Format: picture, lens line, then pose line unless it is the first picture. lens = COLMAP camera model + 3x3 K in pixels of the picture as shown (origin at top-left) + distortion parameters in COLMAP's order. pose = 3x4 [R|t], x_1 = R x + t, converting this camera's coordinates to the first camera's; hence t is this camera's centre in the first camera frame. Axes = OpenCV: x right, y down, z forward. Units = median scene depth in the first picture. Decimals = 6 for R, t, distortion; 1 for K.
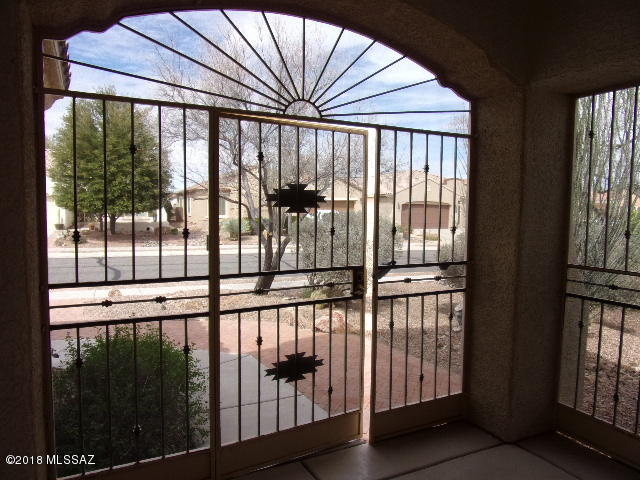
lens RADIAL K [[465.7, 0, 316.6], [0, 465.7, 245.4], [0, 0, 1]] dist [-0.034839, 0.007522]
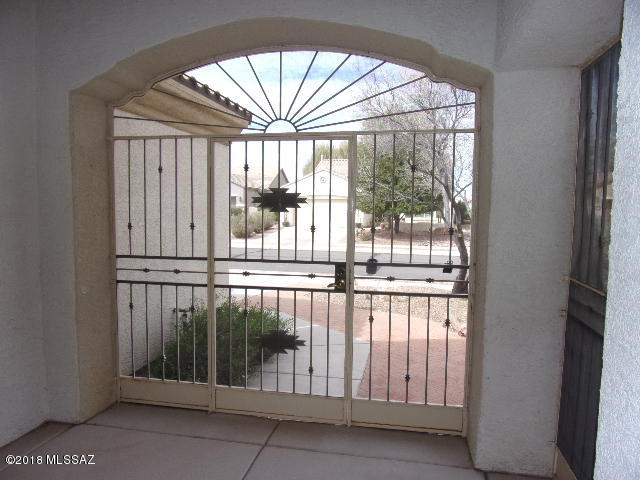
lens RADIAL K [[465.7, 0, 316.6], [0, 465.7, 245.4], [0, 0, 1]] dist [-0.034839, 0.007522]
pose [[0.787849, 0.045794, -0.614163, 0.797080], [-0.048258, 0.998756, 0.012566, -0.003798], [0.613975, 0.019738, 0.789079, 0.104460]]
